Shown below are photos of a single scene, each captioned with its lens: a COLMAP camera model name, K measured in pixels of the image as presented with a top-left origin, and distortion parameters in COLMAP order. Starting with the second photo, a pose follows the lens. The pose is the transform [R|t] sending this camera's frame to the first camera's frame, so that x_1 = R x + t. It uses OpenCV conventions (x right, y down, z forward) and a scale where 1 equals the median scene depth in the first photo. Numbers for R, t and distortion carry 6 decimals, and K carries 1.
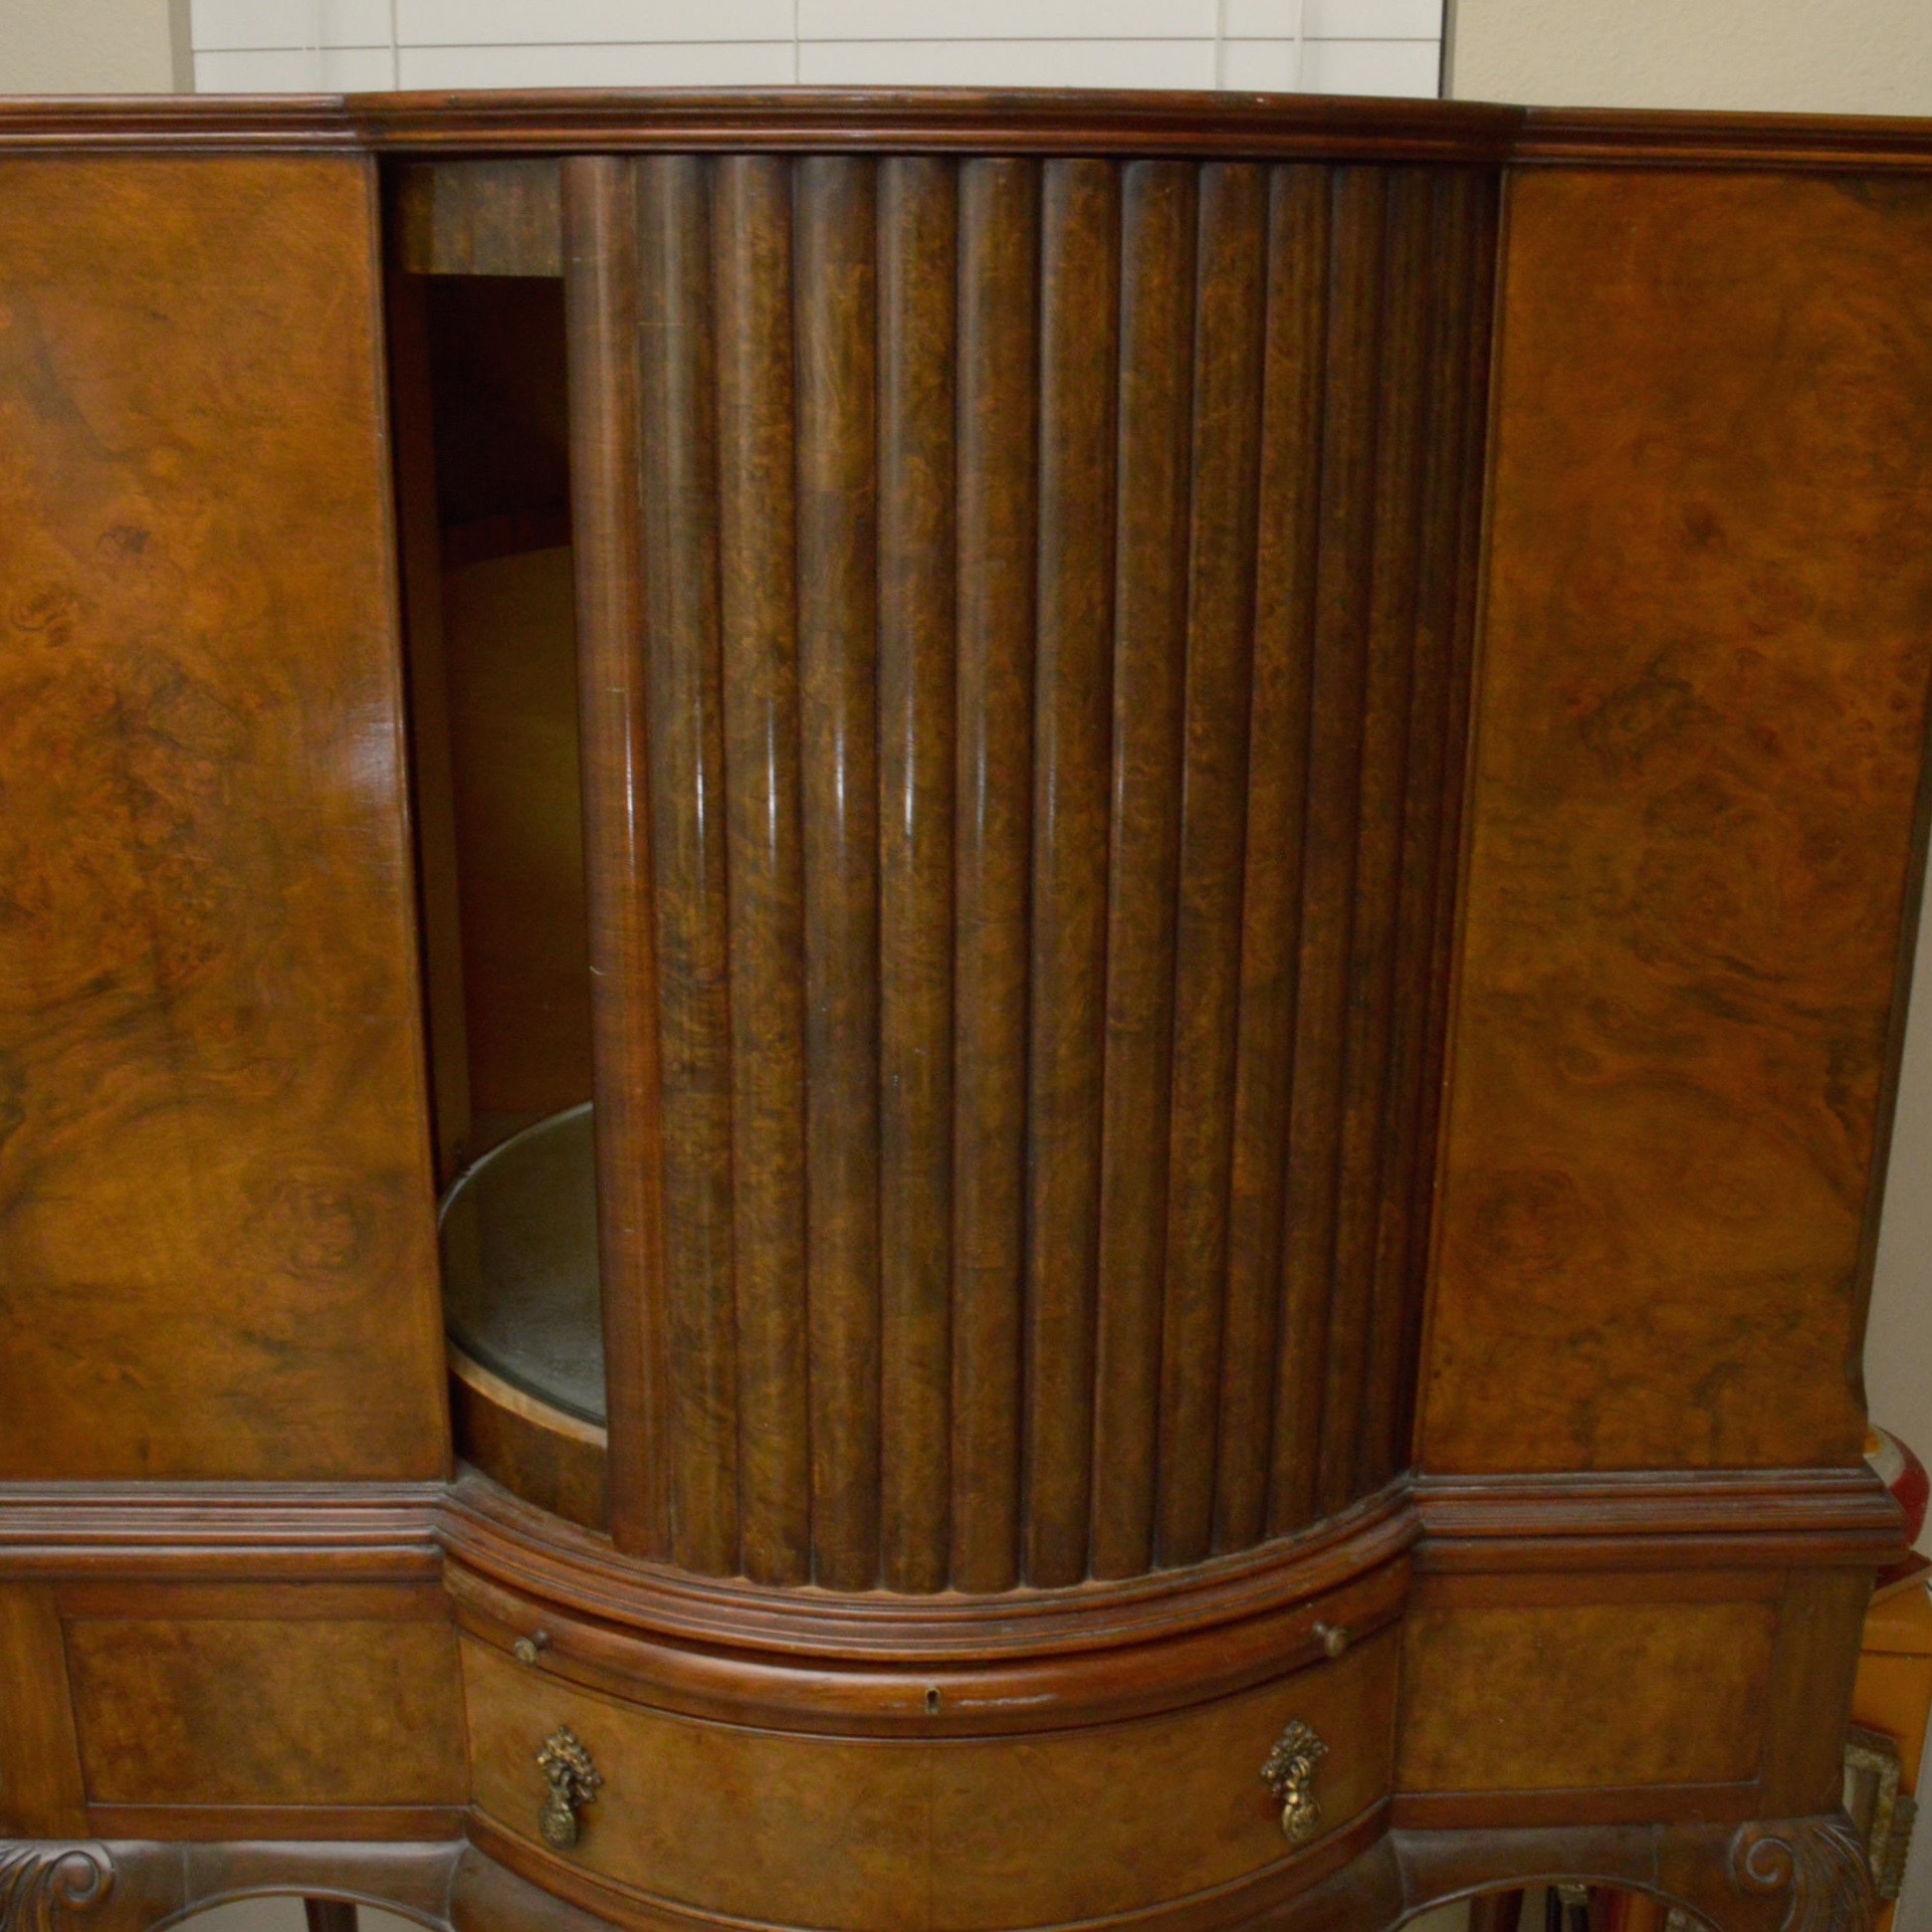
lens RADIAL K [[2403.0, 0, 974.7], [0, 2403.0, 955.1], [0, 0, 1]] dist [-0.089542, 0.013908]
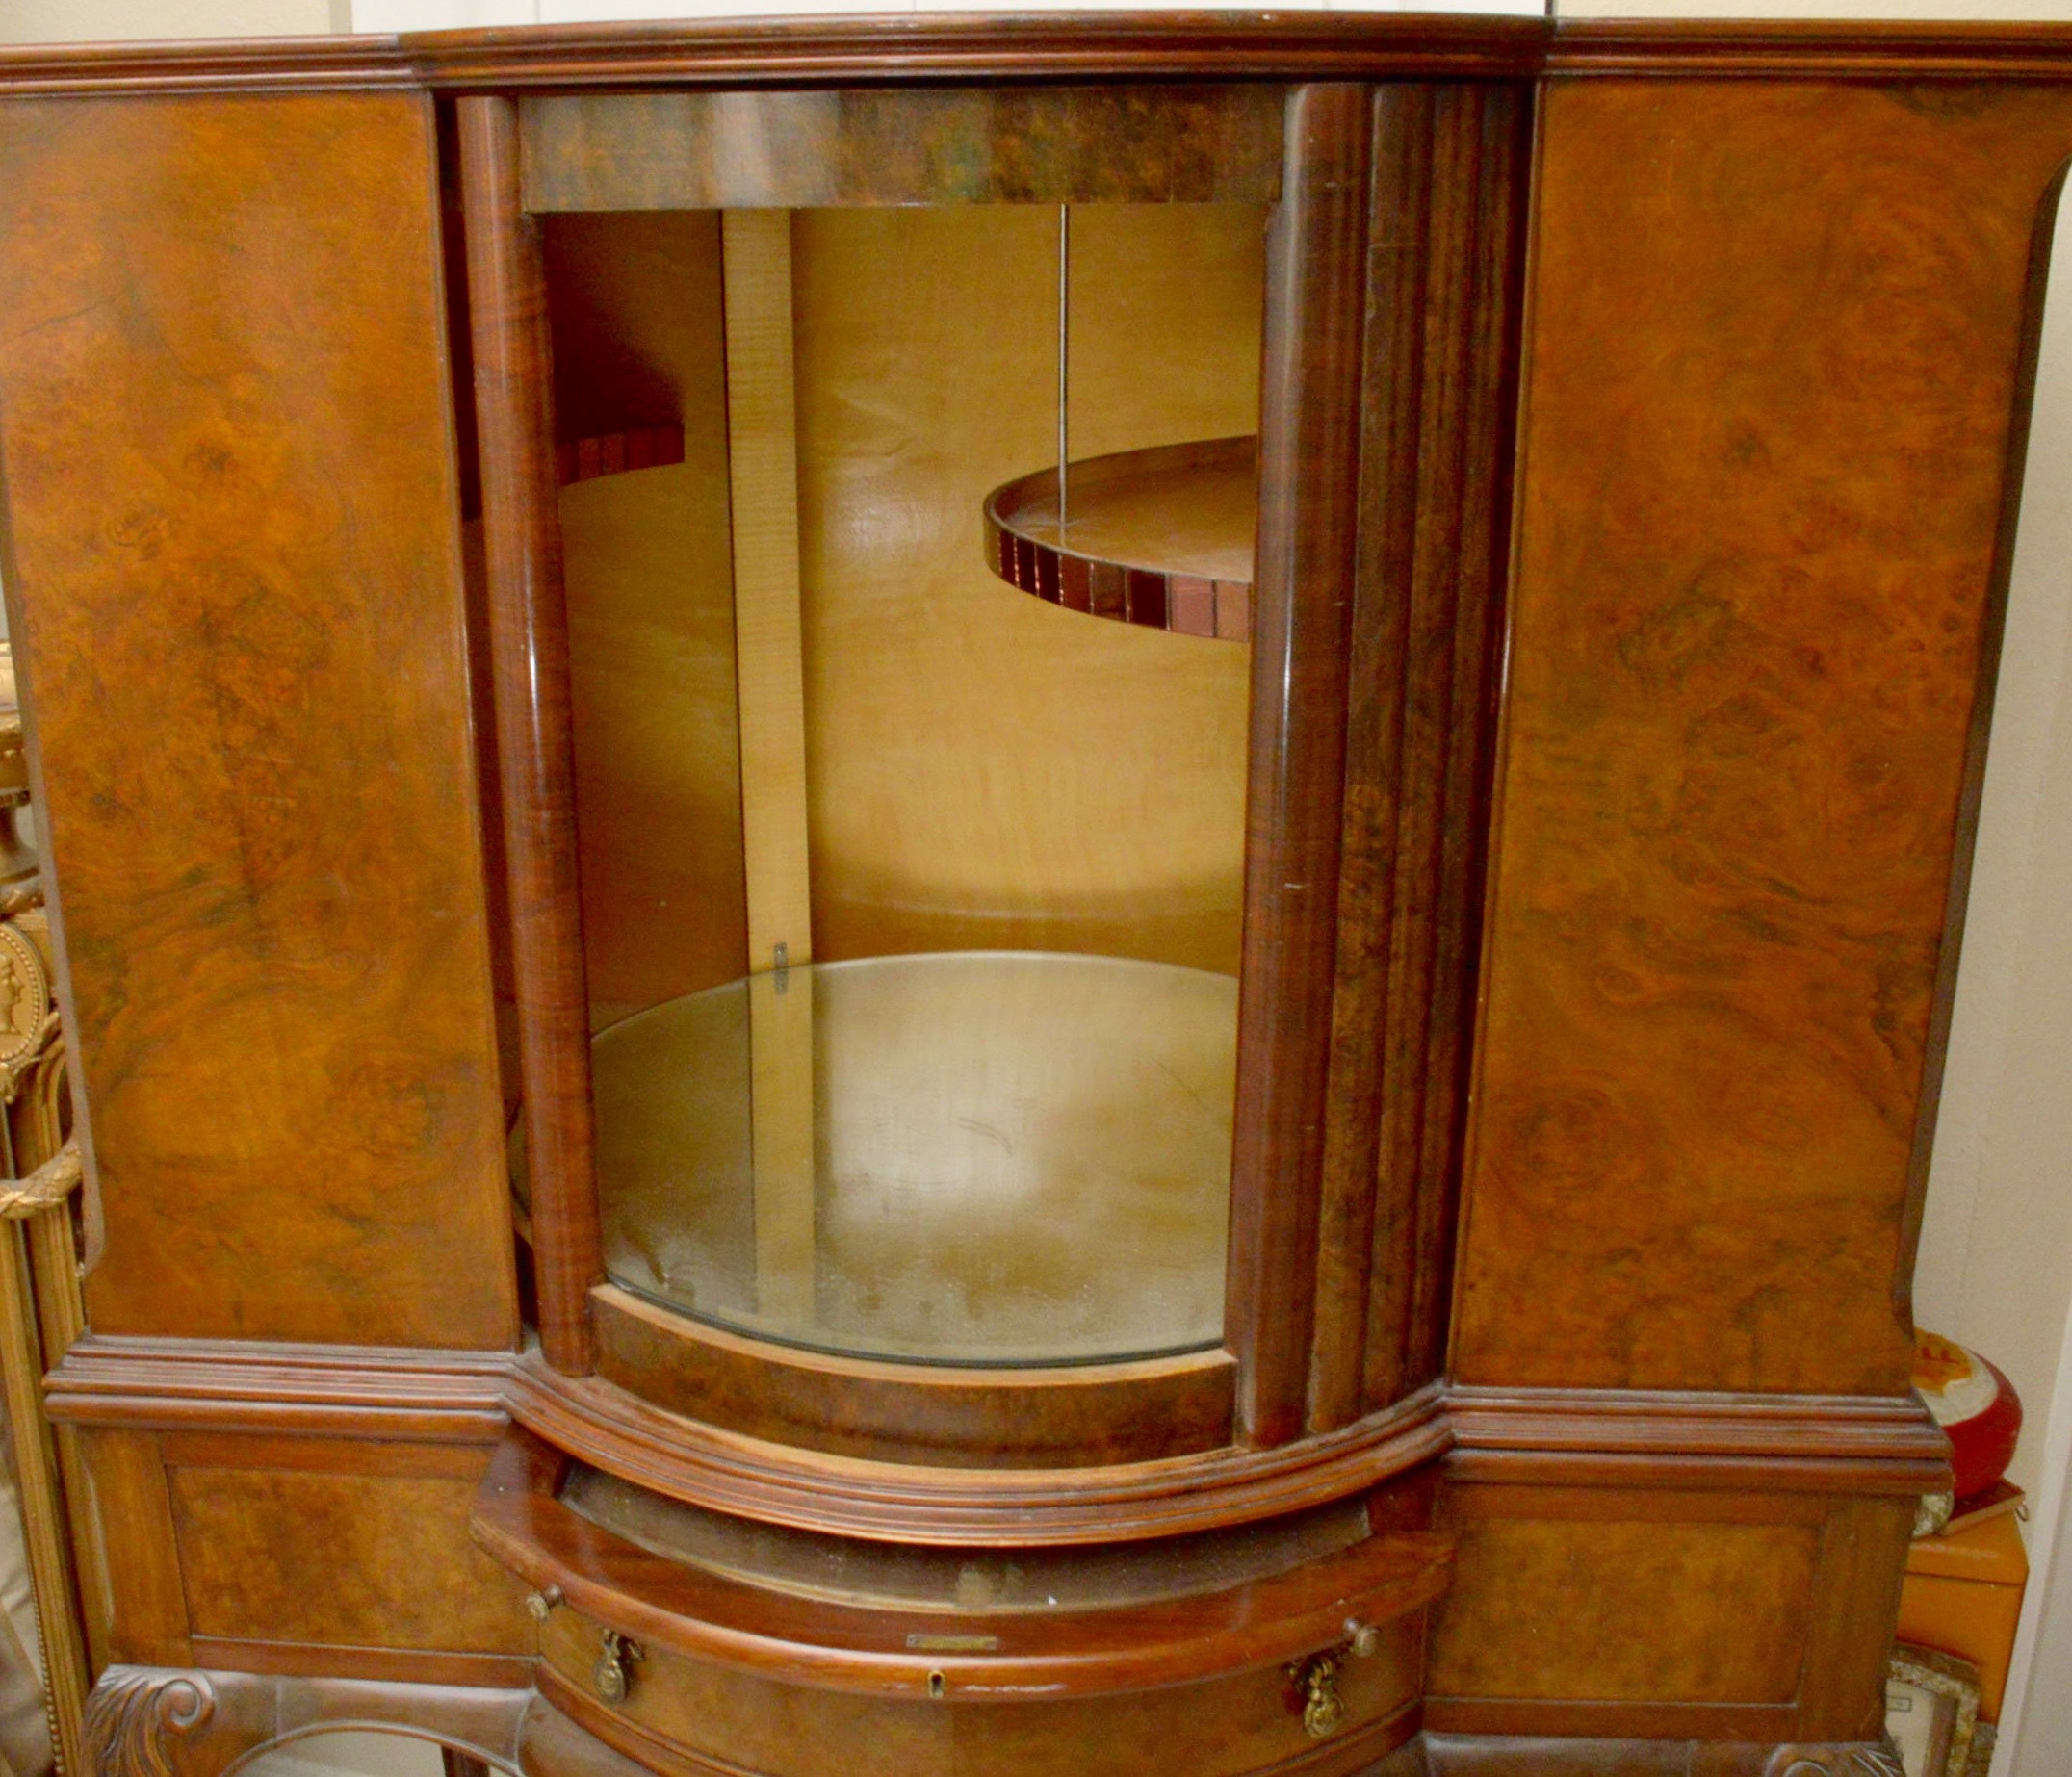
lens RADIAL K [[2301.7, 0, 917.8], [0, 2301.7, 916.9], [0, 0, 1]] dist [-0.091428, 0.014322]
pose [[0.992484, 0.020013, -0.120729, 0.076465], [-0.016801, 0.999479, 0.027562, -0.003353], [0.121218, -0.025326, 0.992303, 0.018398]]
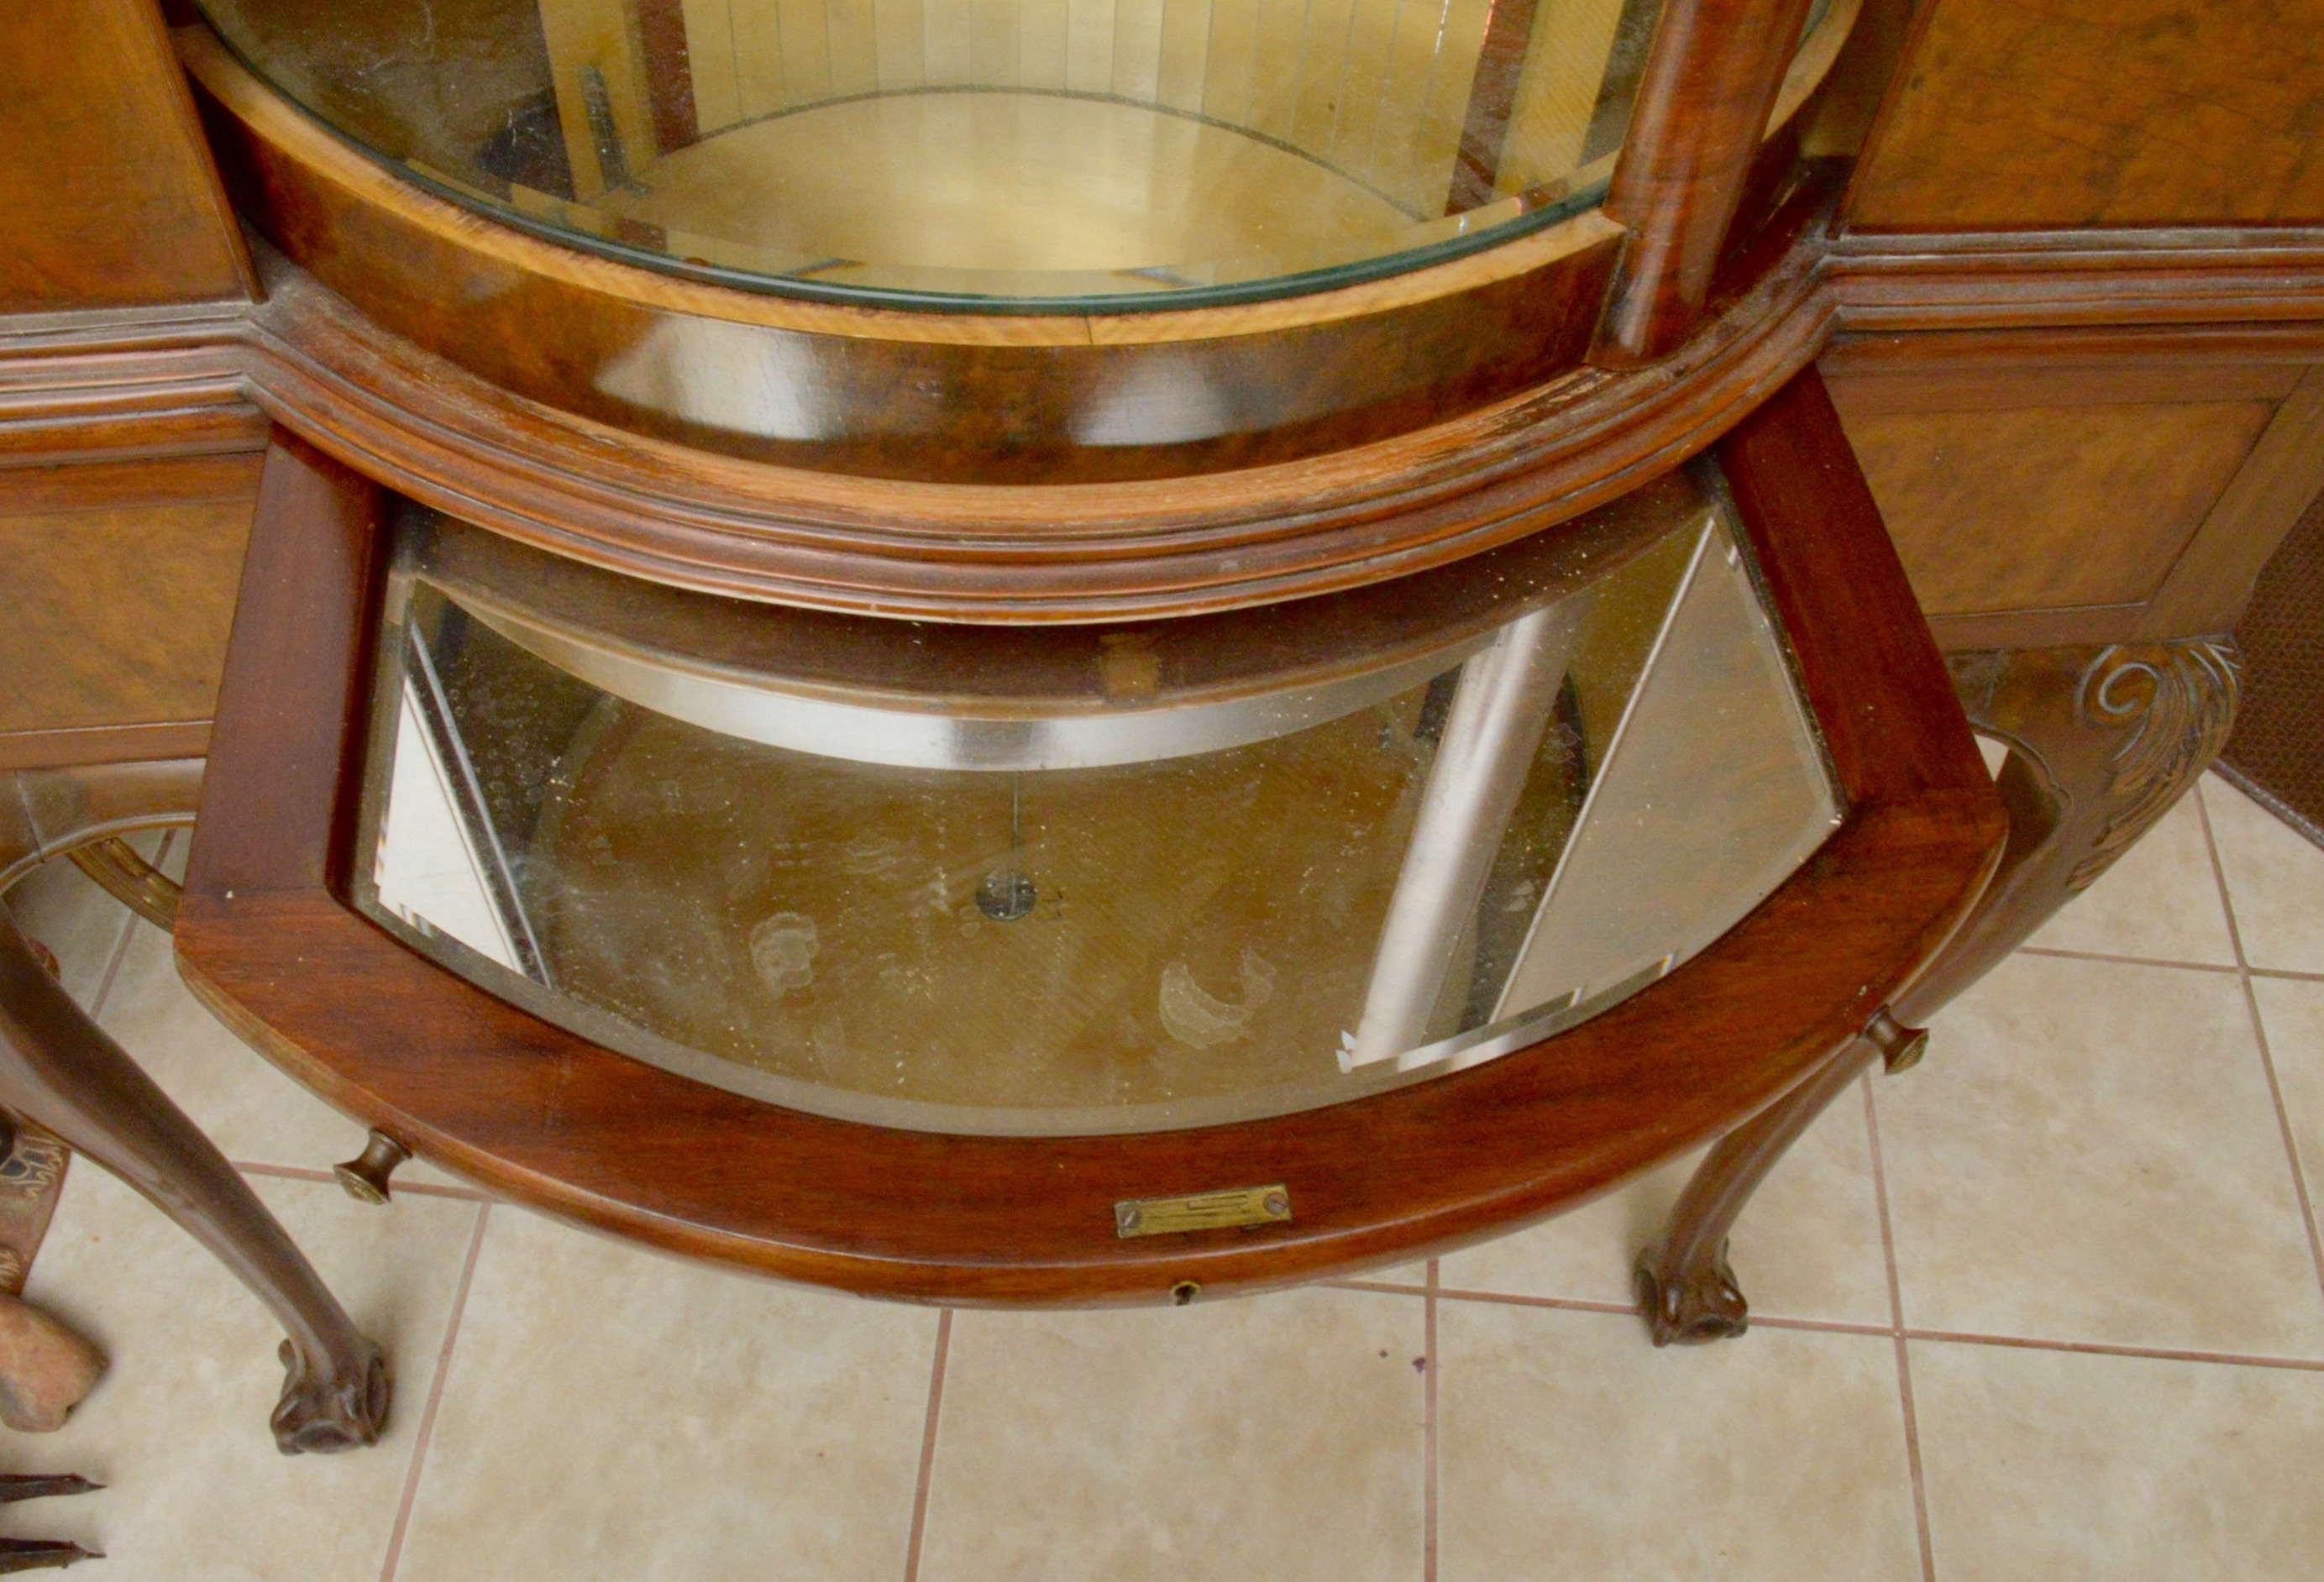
lens RADIAL K [[1968.3, 0, 1104.5], [0, 1968.3, 782.6], [0, 0, 1]] dist [-0.077685, 0.004802]
pose [[0.996305, -0.045523, 0.072829, -0.052823], [-0.008827, 0.789212, 0.614058, 0.021222], [-0.085431, -0.612432, 0.785894, 0.545471]]
